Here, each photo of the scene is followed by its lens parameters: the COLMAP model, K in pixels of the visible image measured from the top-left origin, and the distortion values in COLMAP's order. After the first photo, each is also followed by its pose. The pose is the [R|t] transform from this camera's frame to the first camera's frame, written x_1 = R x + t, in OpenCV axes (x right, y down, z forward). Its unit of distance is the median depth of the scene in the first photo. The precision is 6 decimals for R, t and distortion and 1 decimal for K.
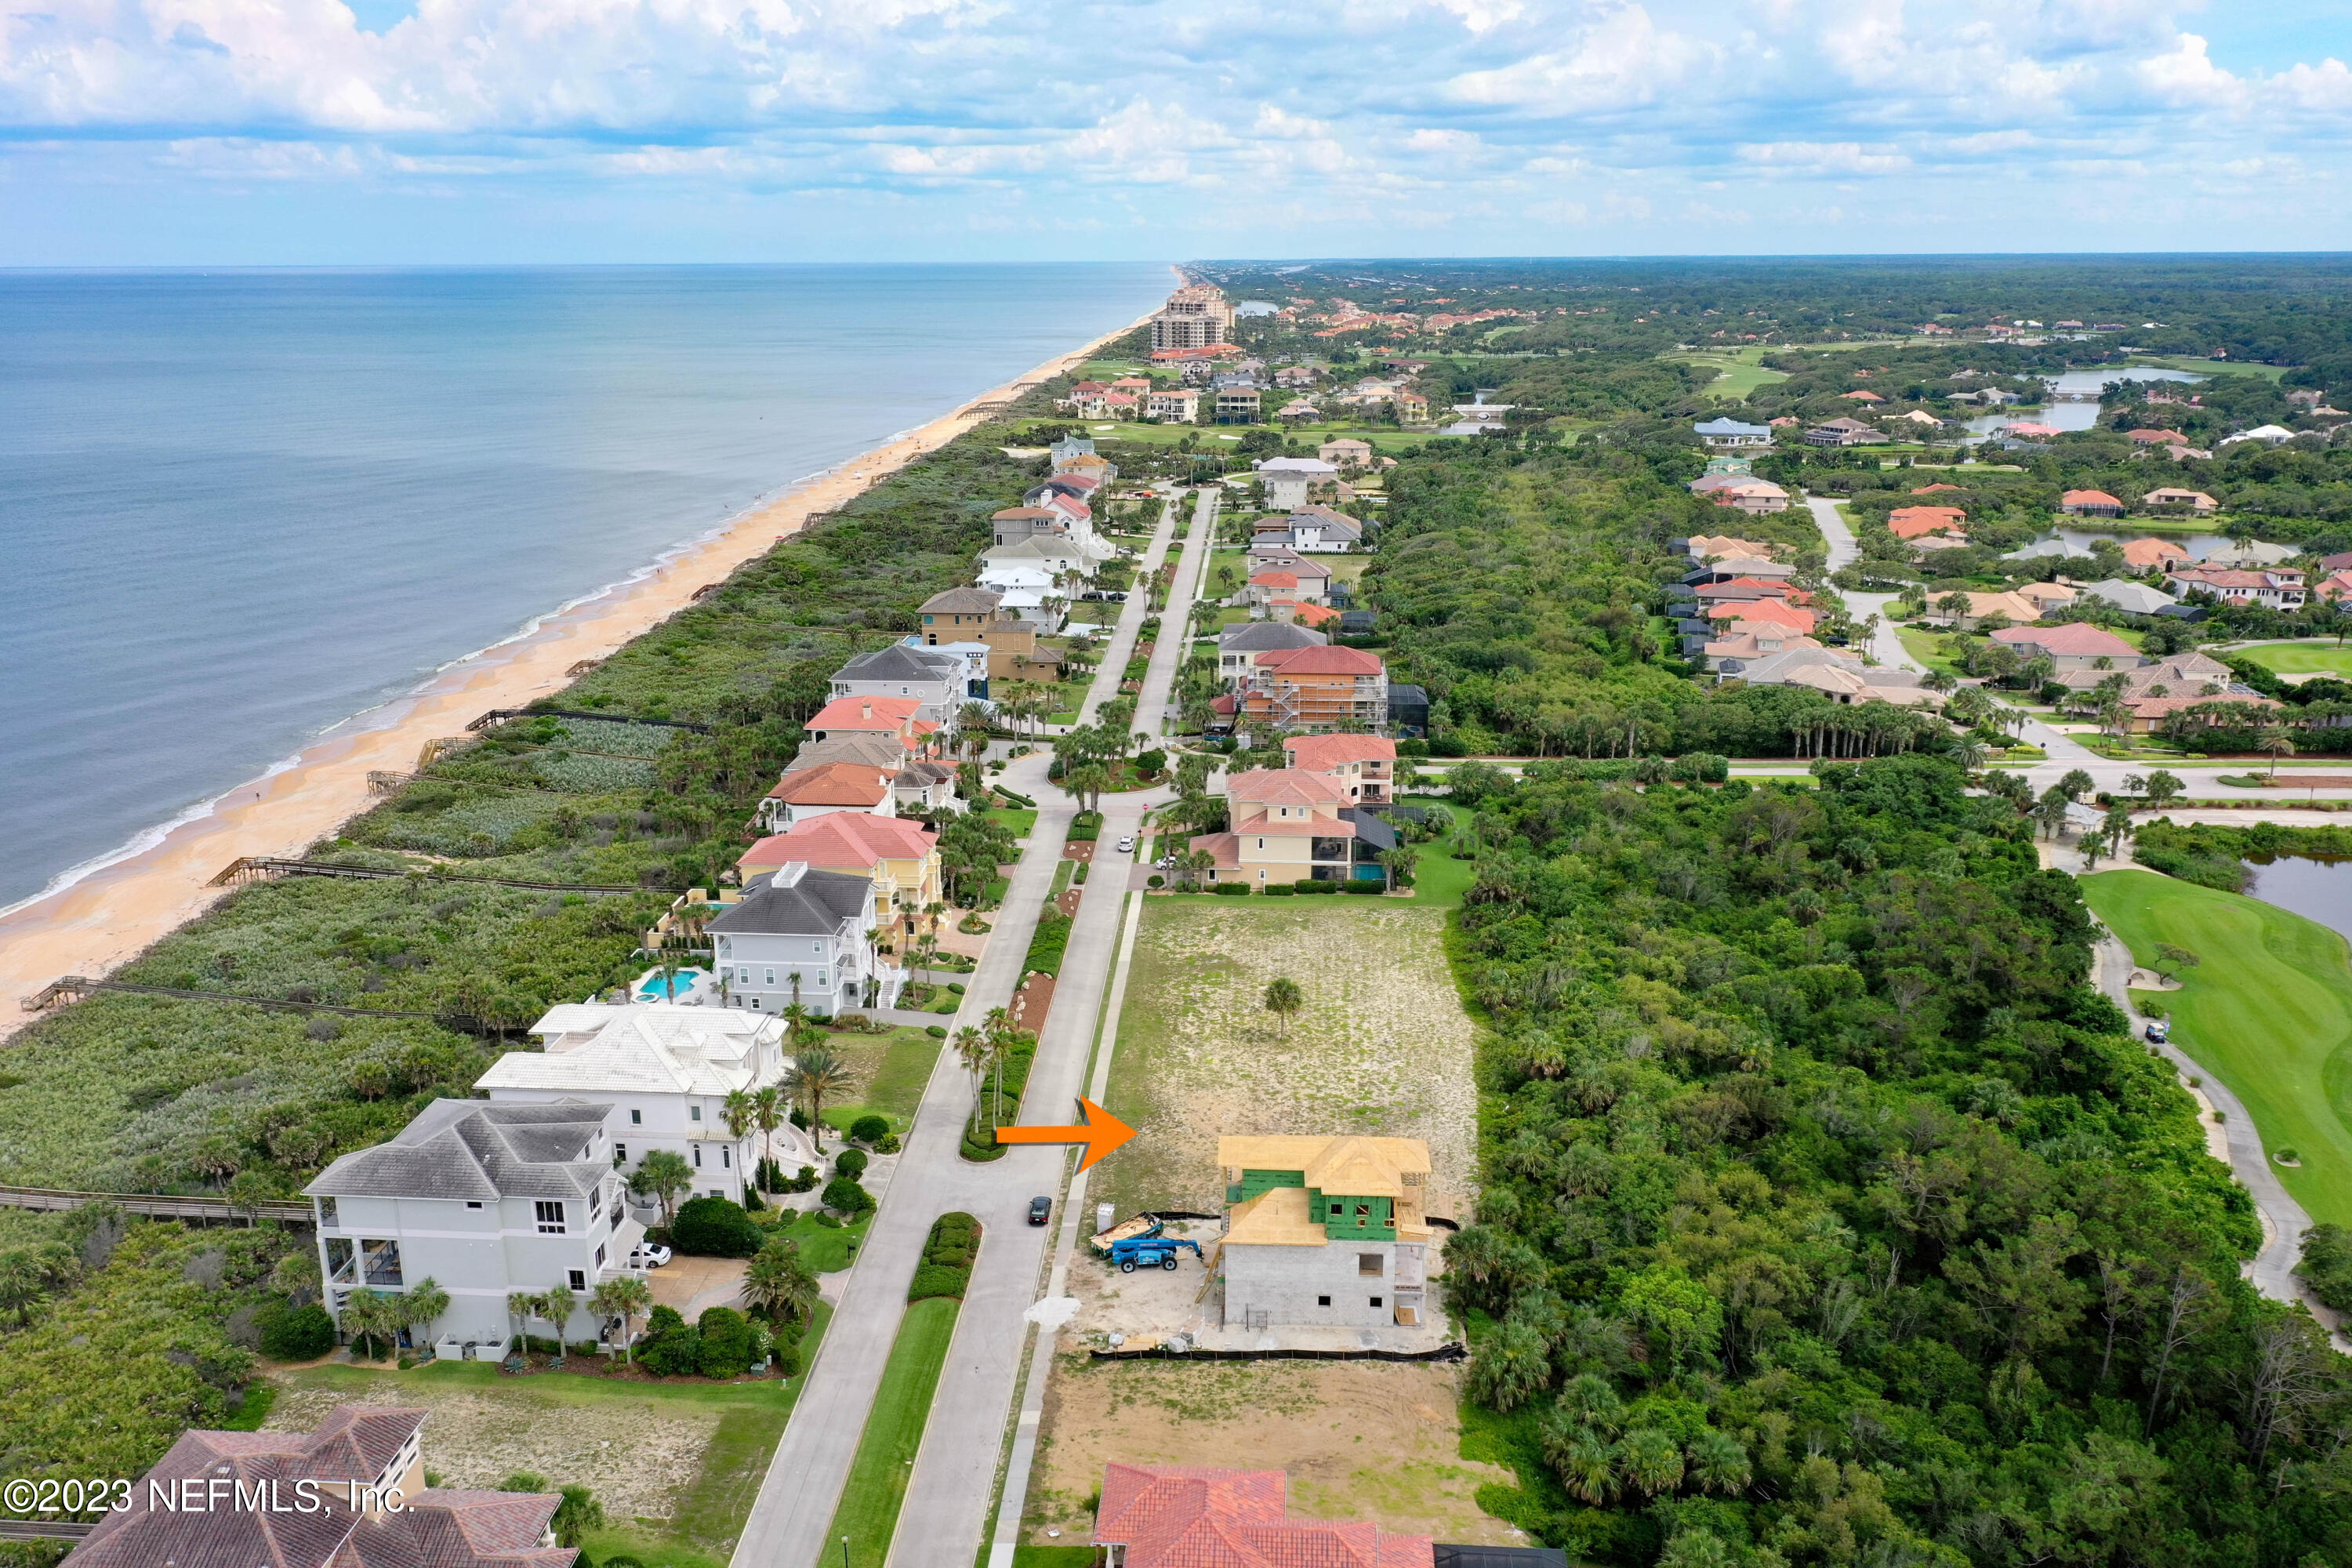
lens RADIAL K [[1858.5, 0, 1166.2], [0, 1858.5, 791.5], [0, 0, 1]] dist [0.011036, -0.000491]
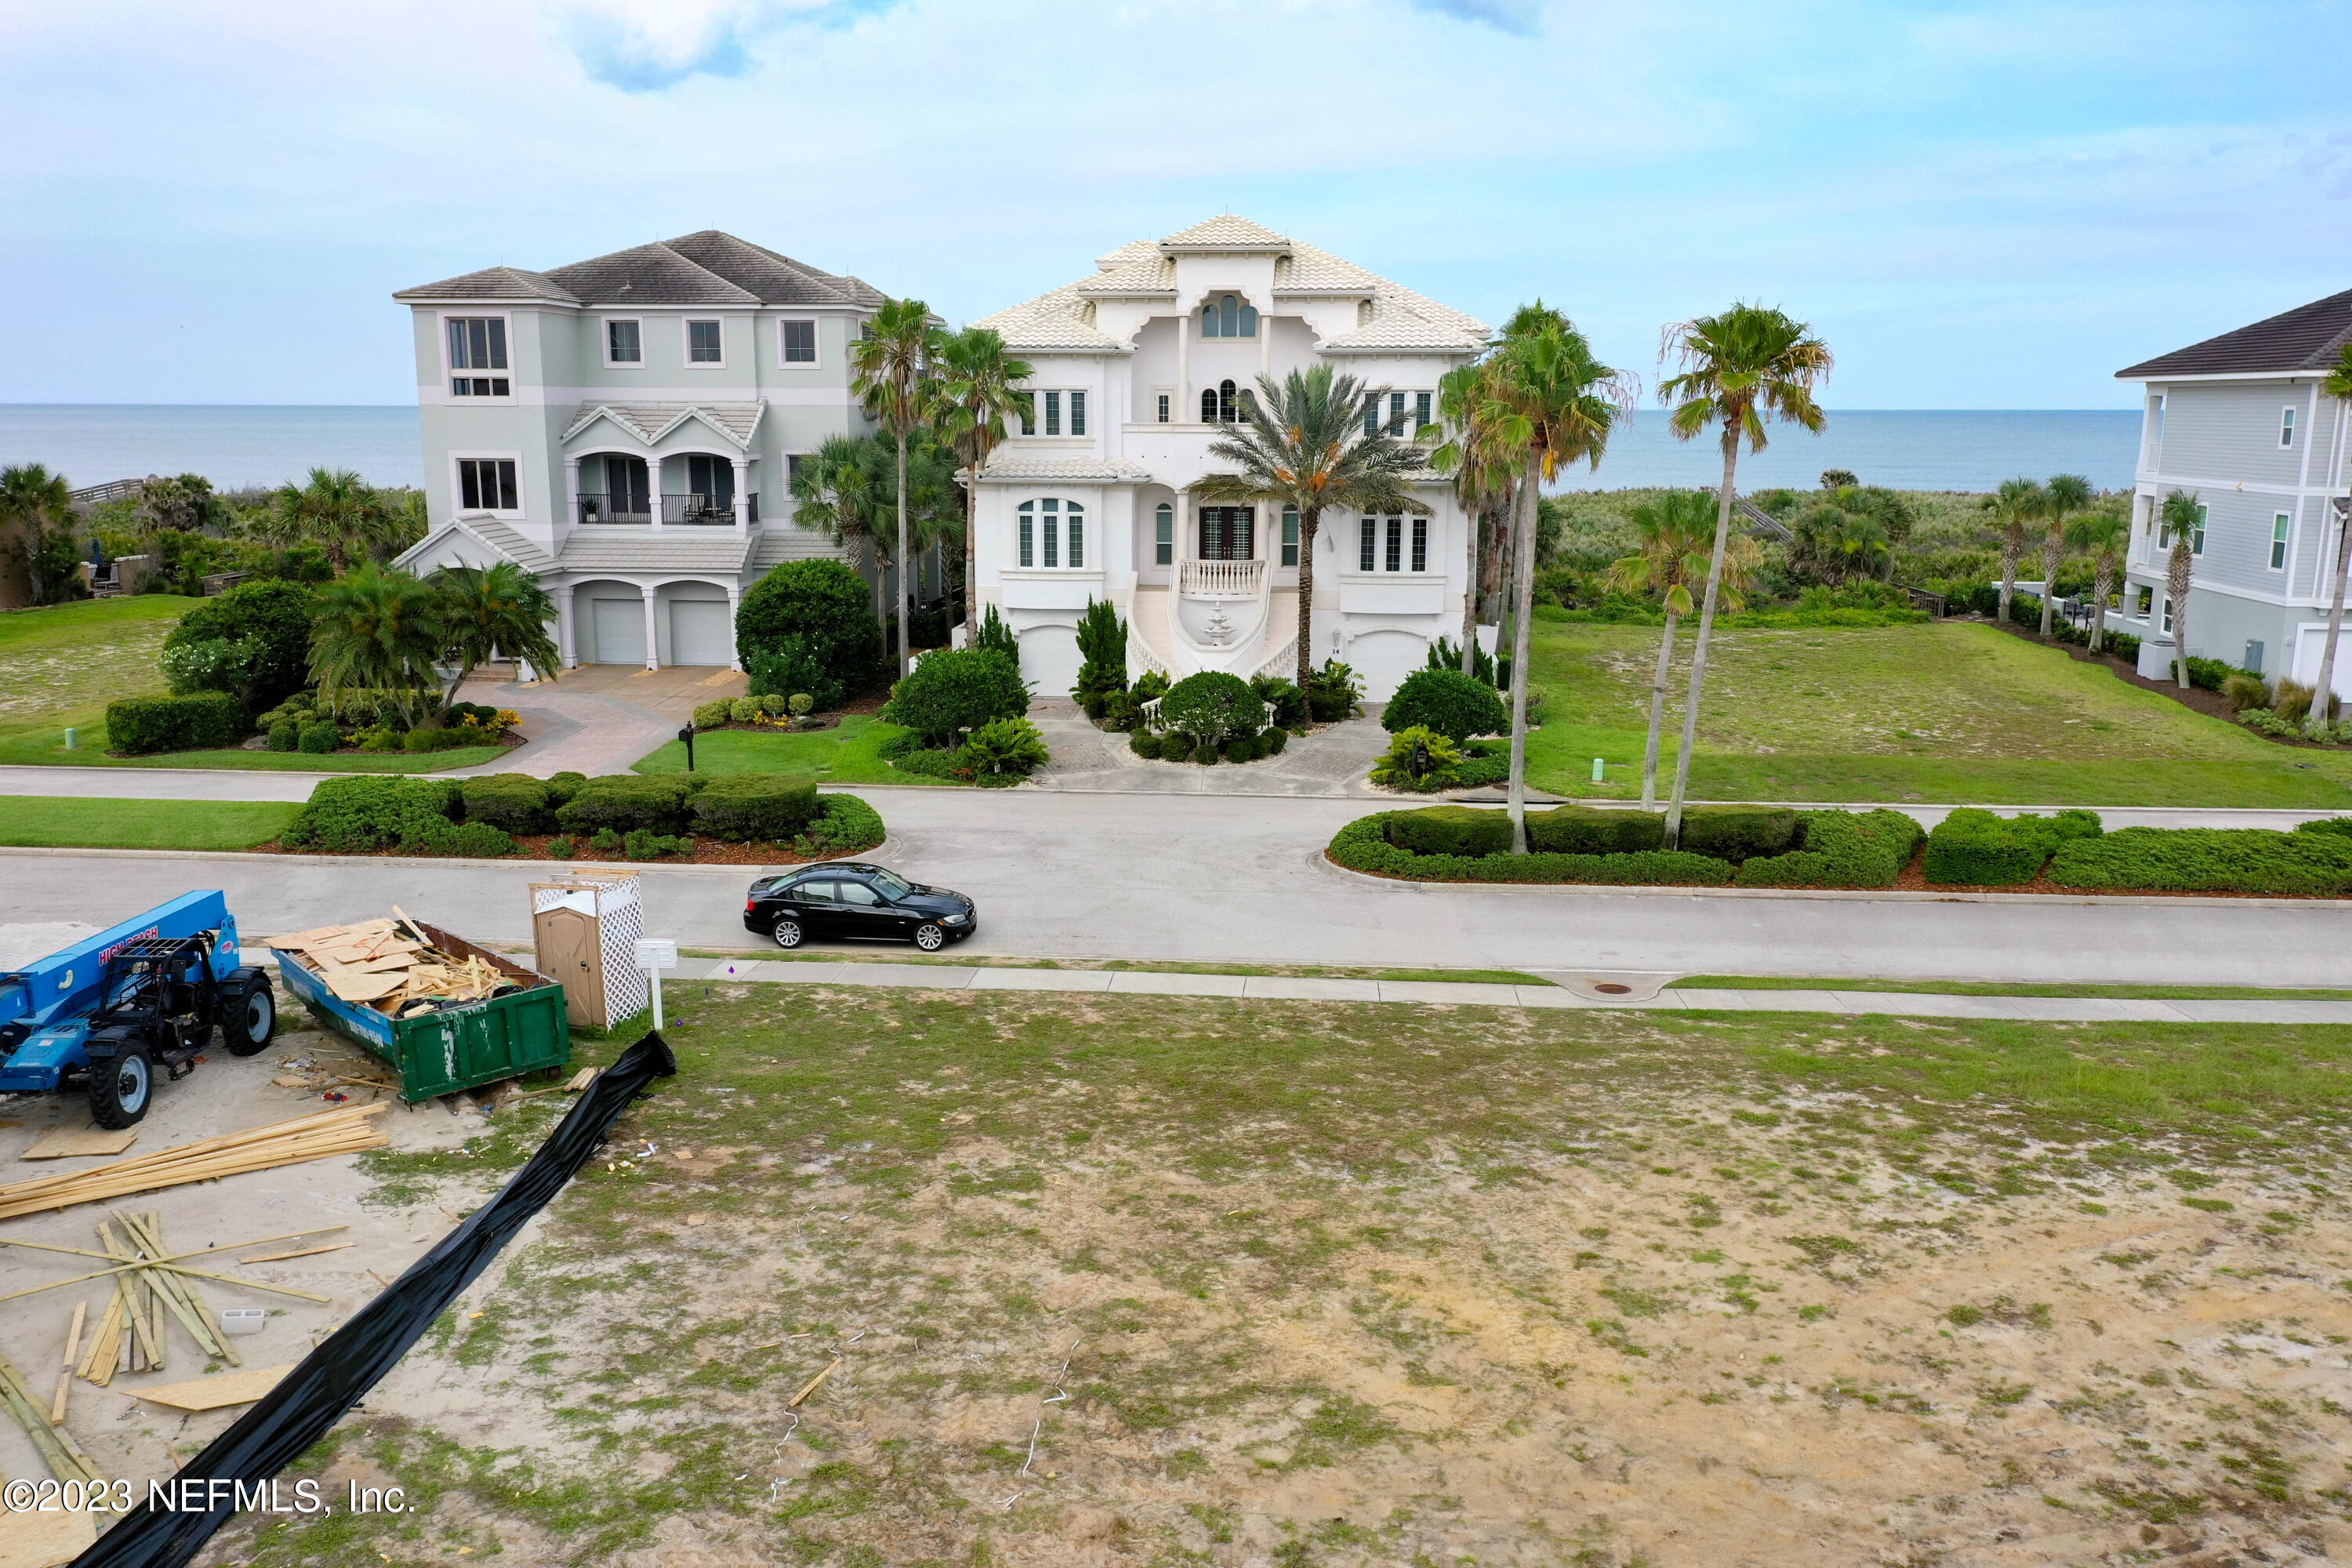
lens RADIAL K [[1860.8, 0, 1166.1], [0, 1860.8, 794.2], [0, 0, 1]] dist [0.015950, -0.003670]
pose [[-0.022568, 0.207959, -0.977877, 0.099178], [-0.281322, 0.937282, 0.205818, 0.105708], [0.959348, 0.279743, 0.037351, 0.693910]]
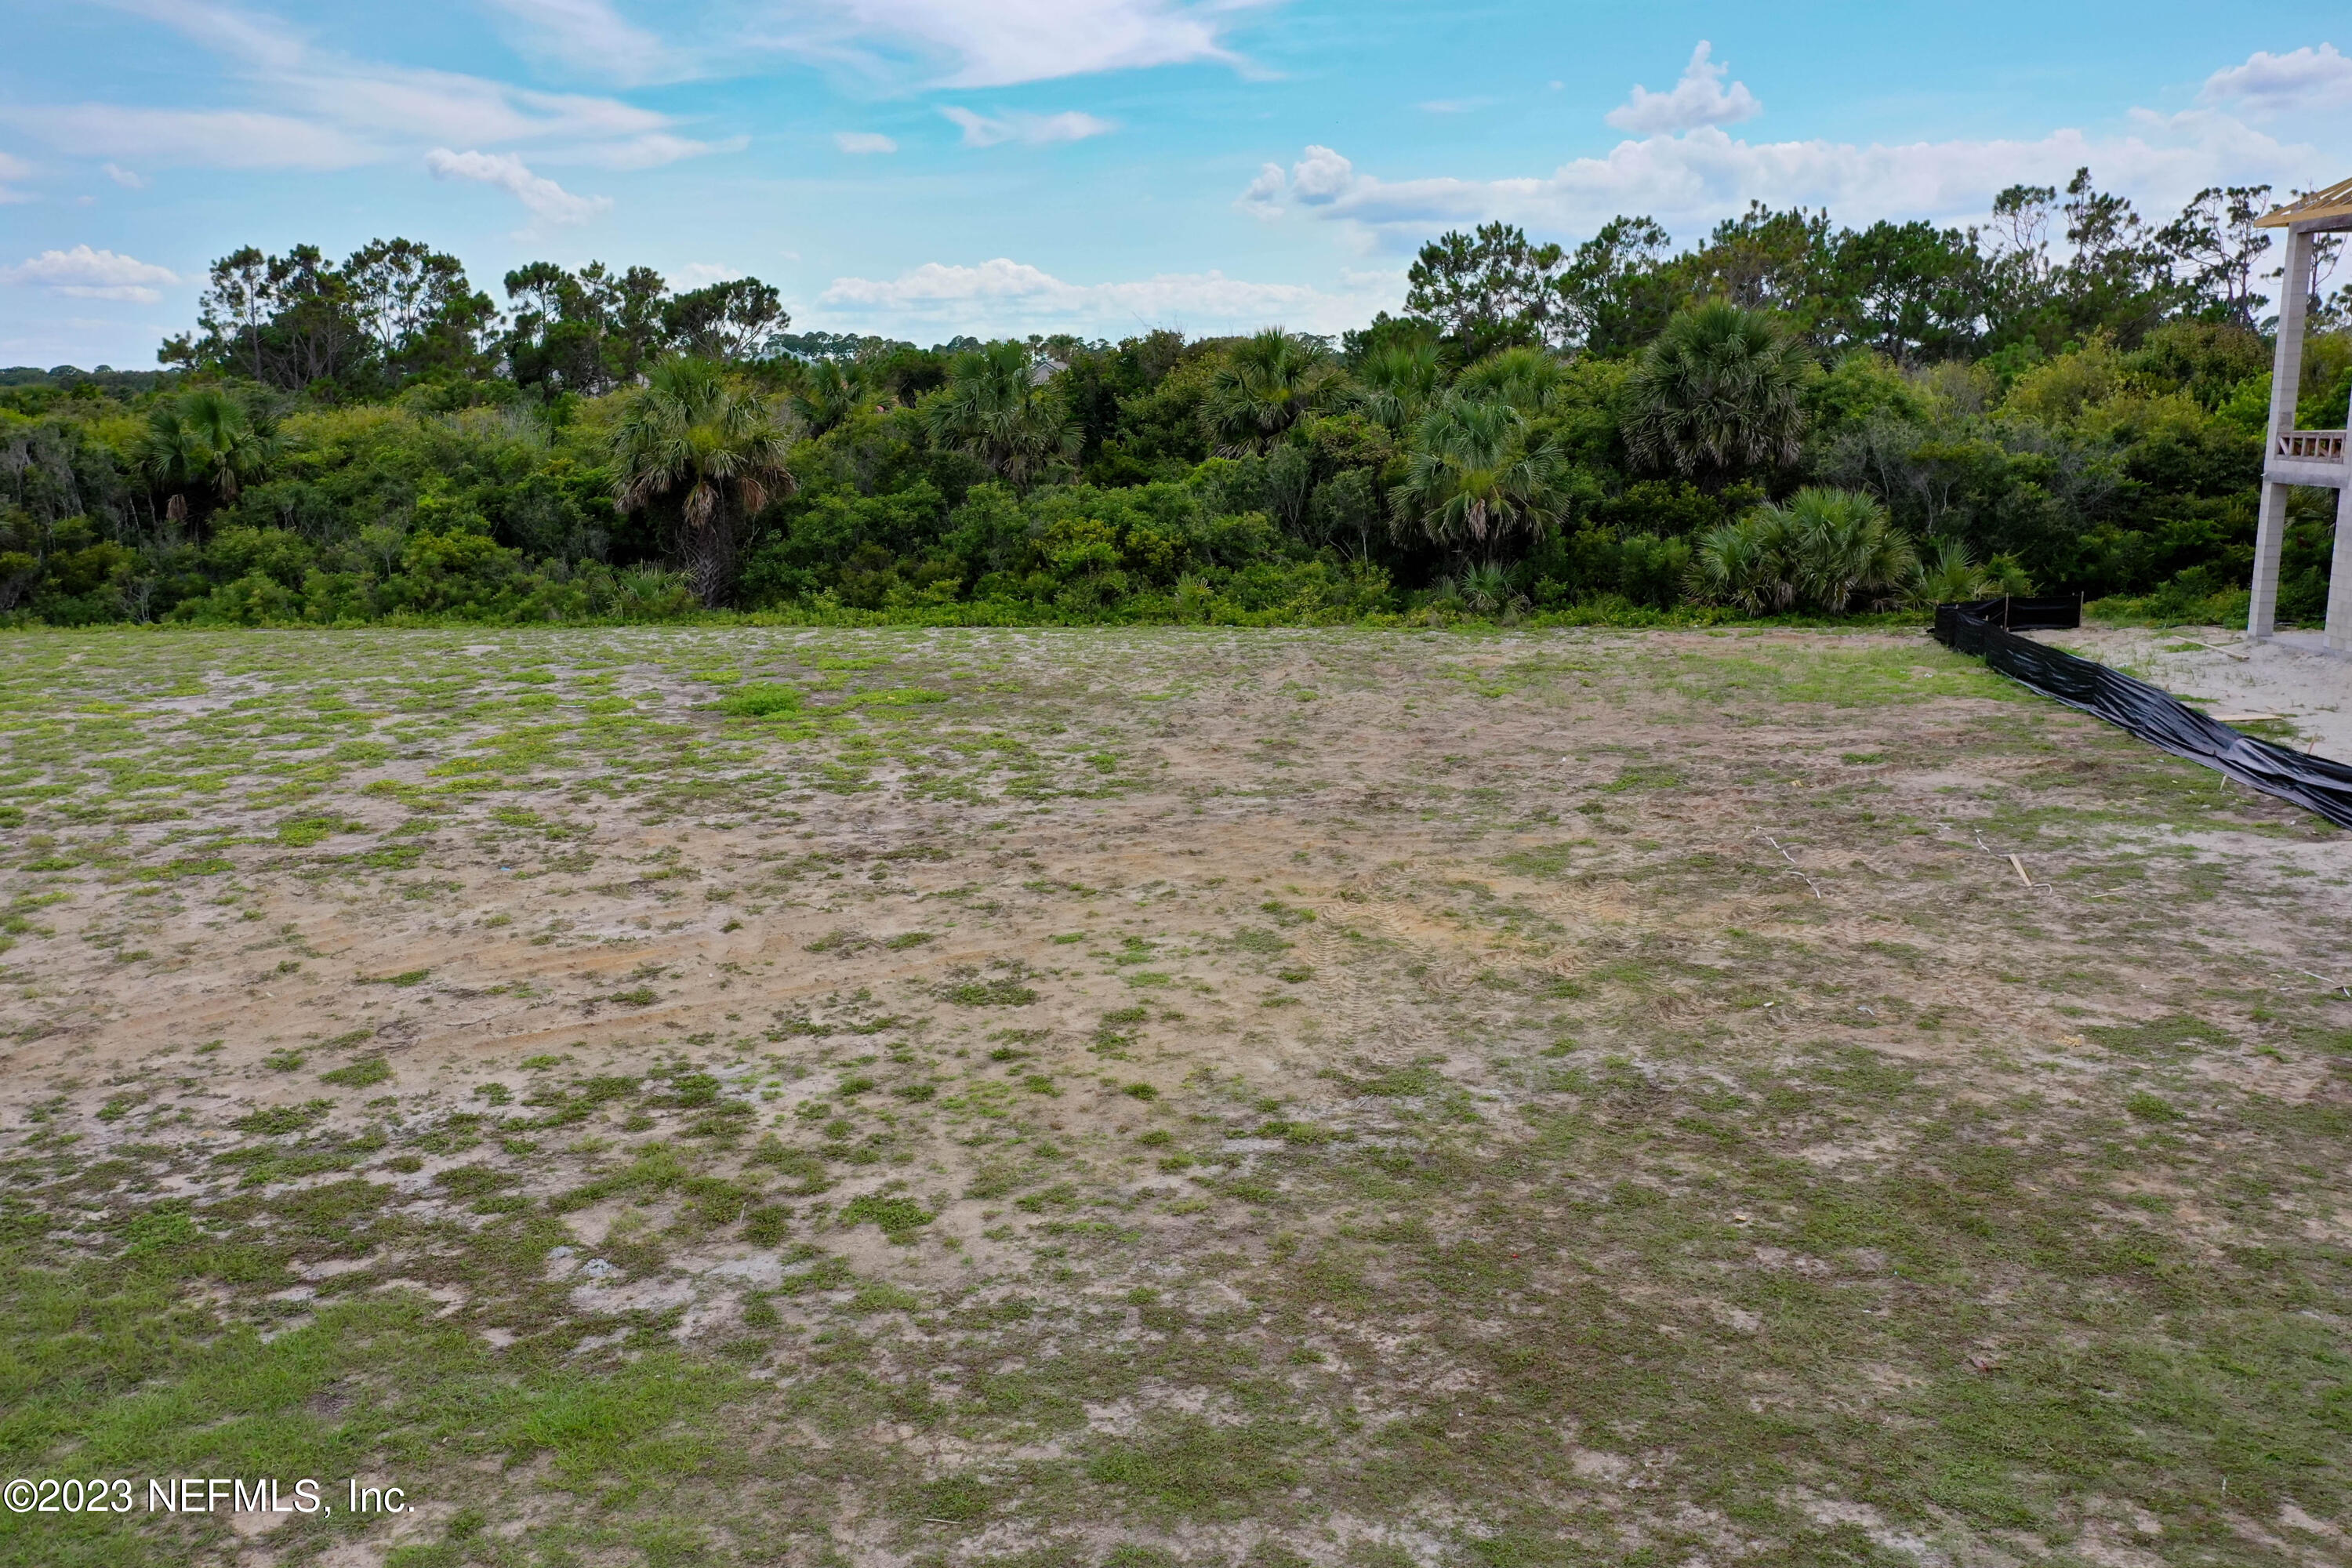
lens RADIAL K [[1933.9, 0, 1176.0], [0, 1933.9, 784.0], [0, 0, 1]] dist [0.000979, -0.001107]
pose [[-0.036253, -0.197658, 0.979600, -0.057057], [0.291580, 0.935500, 0.199551, 0.116041], [-0.955859, 0.292867, 0.023719, 0.723627]]
